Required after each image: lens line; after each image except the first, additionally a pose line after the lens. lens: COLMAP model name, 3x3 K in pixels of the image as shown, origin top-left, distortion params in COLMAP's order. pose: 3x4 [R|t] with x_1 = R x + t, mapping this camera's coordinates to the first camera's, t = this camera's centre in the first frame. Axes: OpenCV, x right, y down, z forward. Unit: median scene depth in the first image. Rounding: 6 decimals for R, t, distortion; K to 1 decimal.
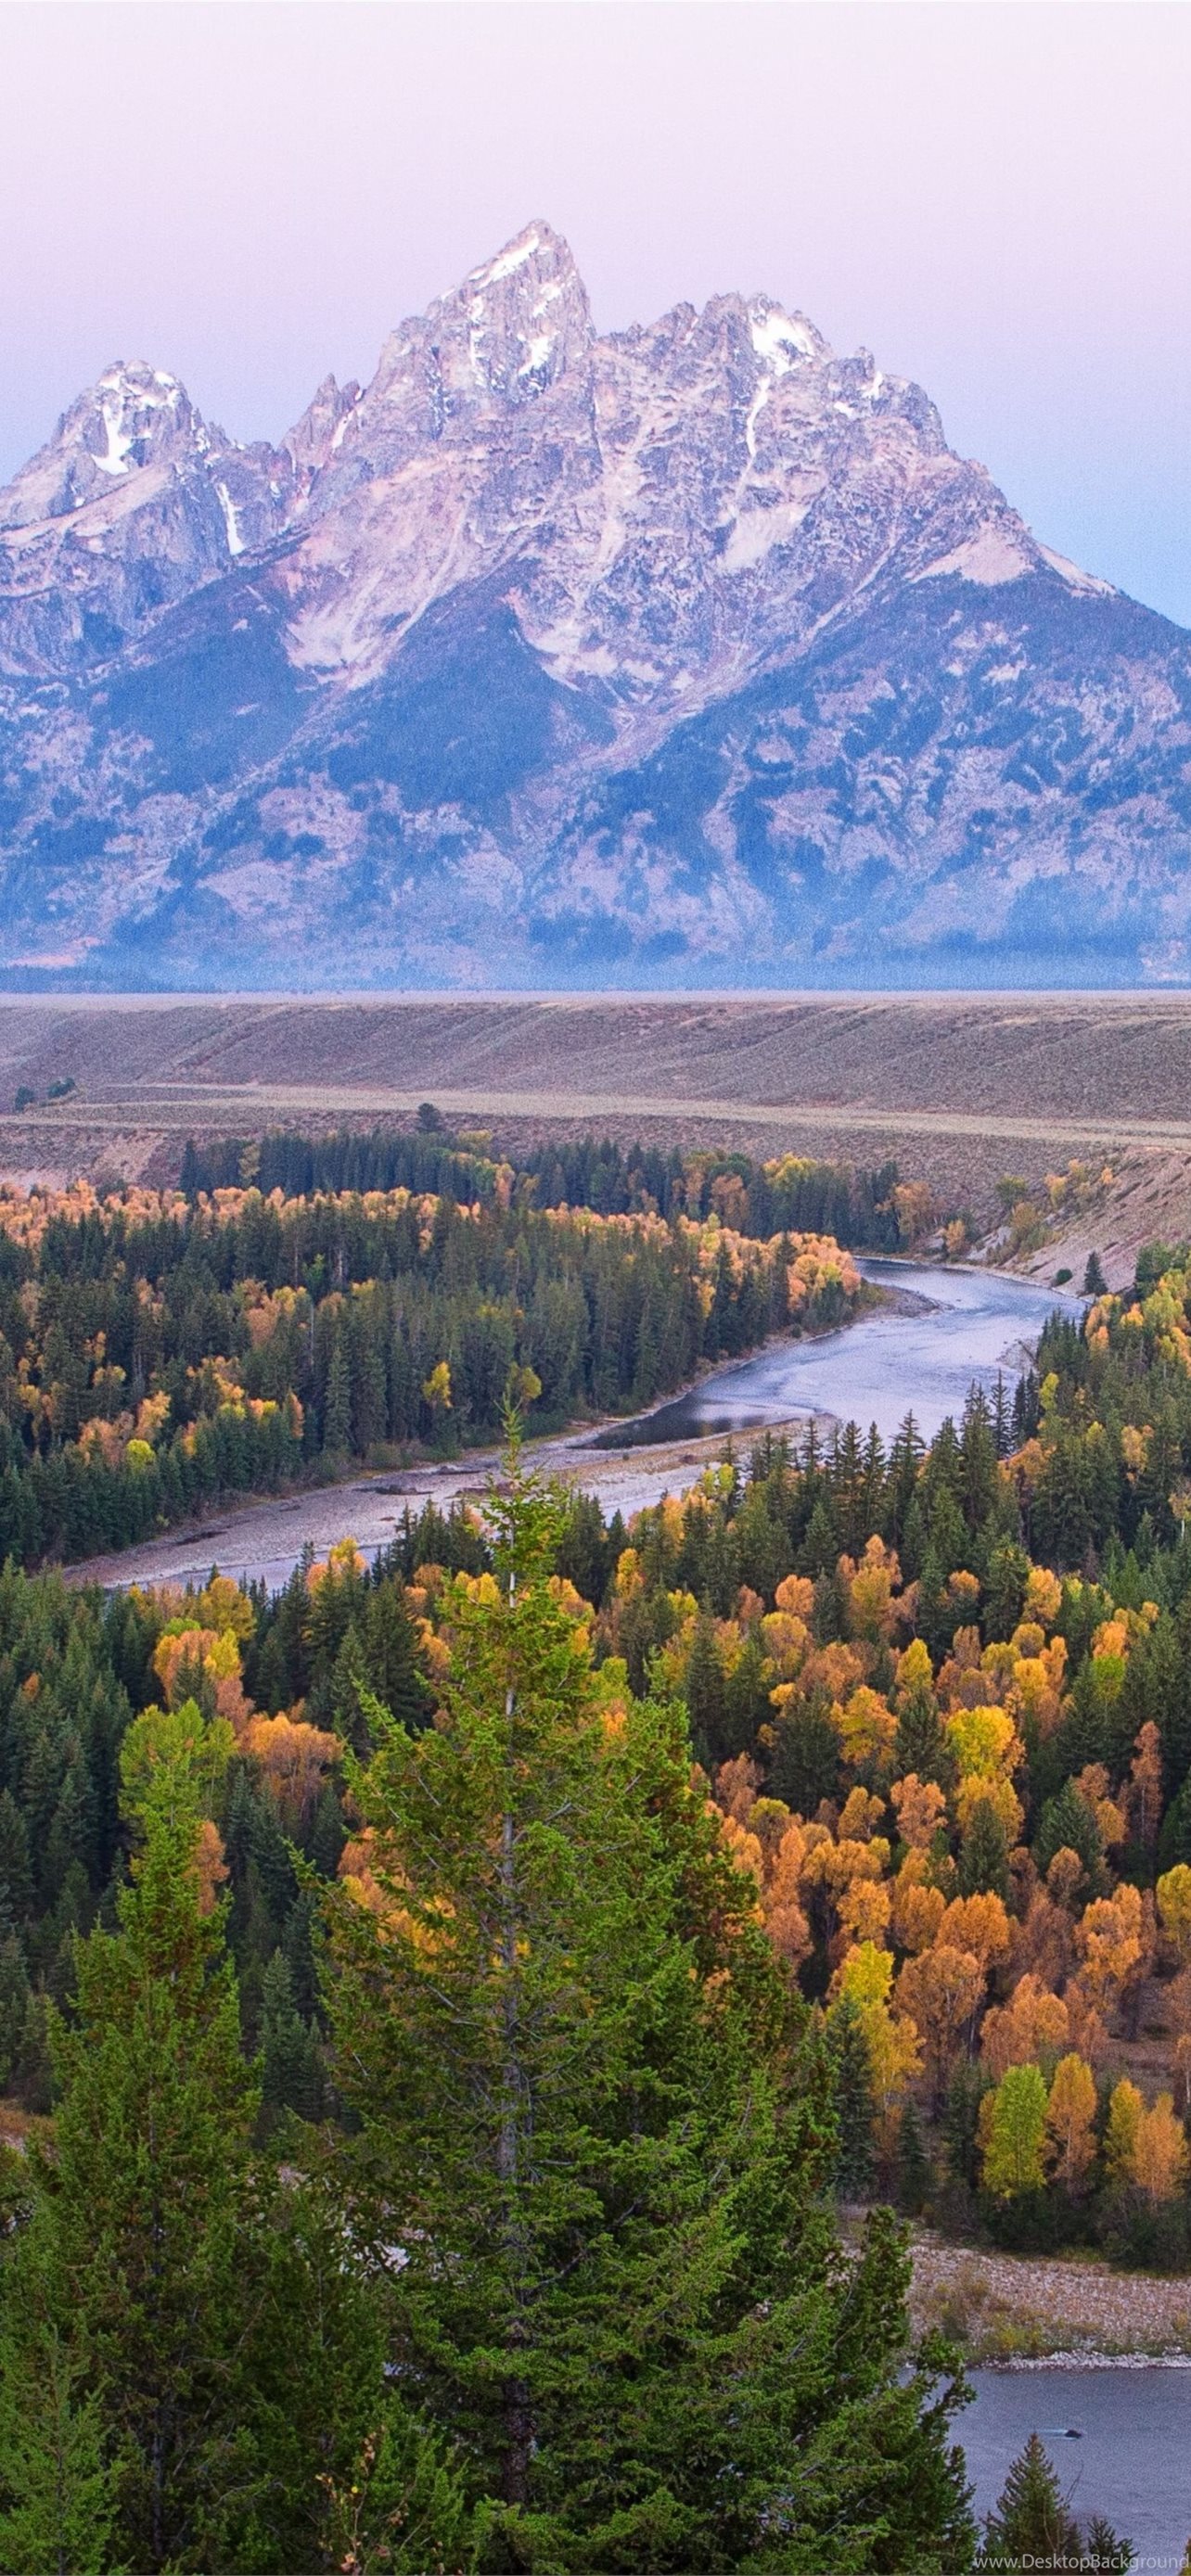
lens RADIAL K [[5204.2, 0, 594.4], [0, 5204.2, 1290.7], [0, 0, 1]] dist [-0.189075, 0.000000]
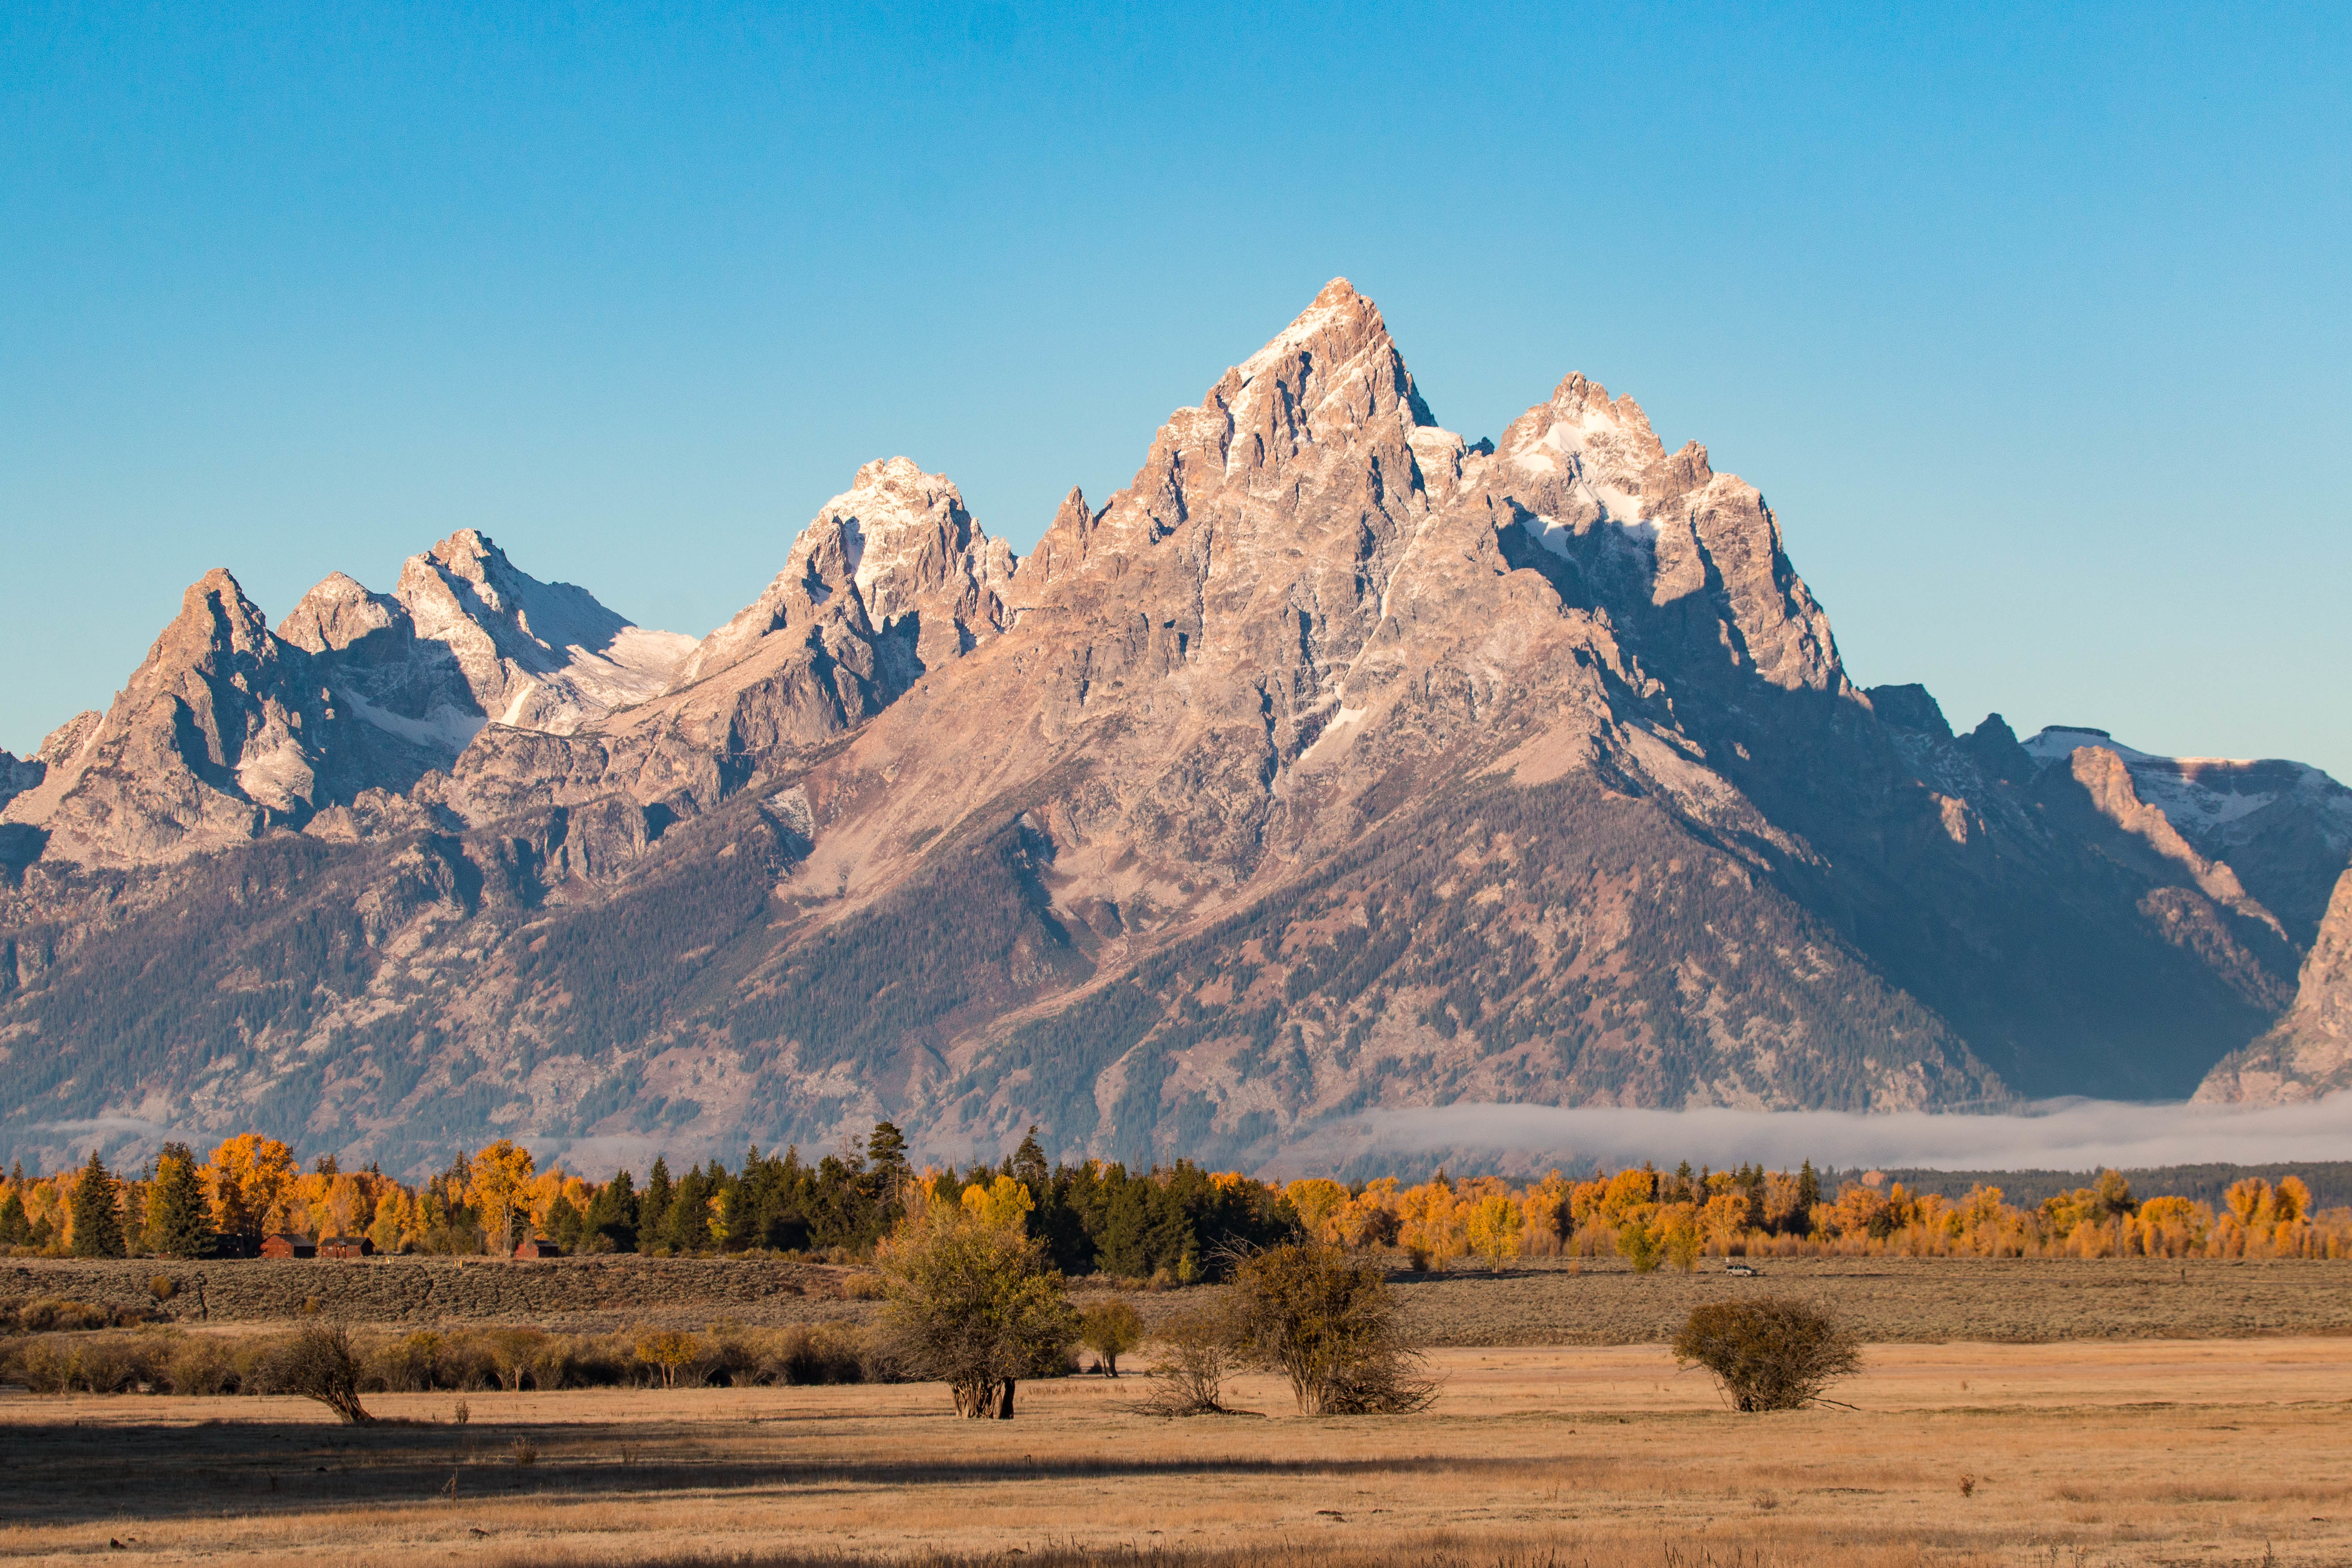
lens RADIAL K [[10802.4, 0, 1176.1], [0, 10802.4, 783.6], [0, 0, 1]] dist [-0.113085, 0.000000]
pose [[0.975322, -0.028844, -0.218893, 0.403857], [0.006602, 0.994797, -0.101667, 0.045249], [0.220687, 0.097713, 0.970438, -0.745256]]
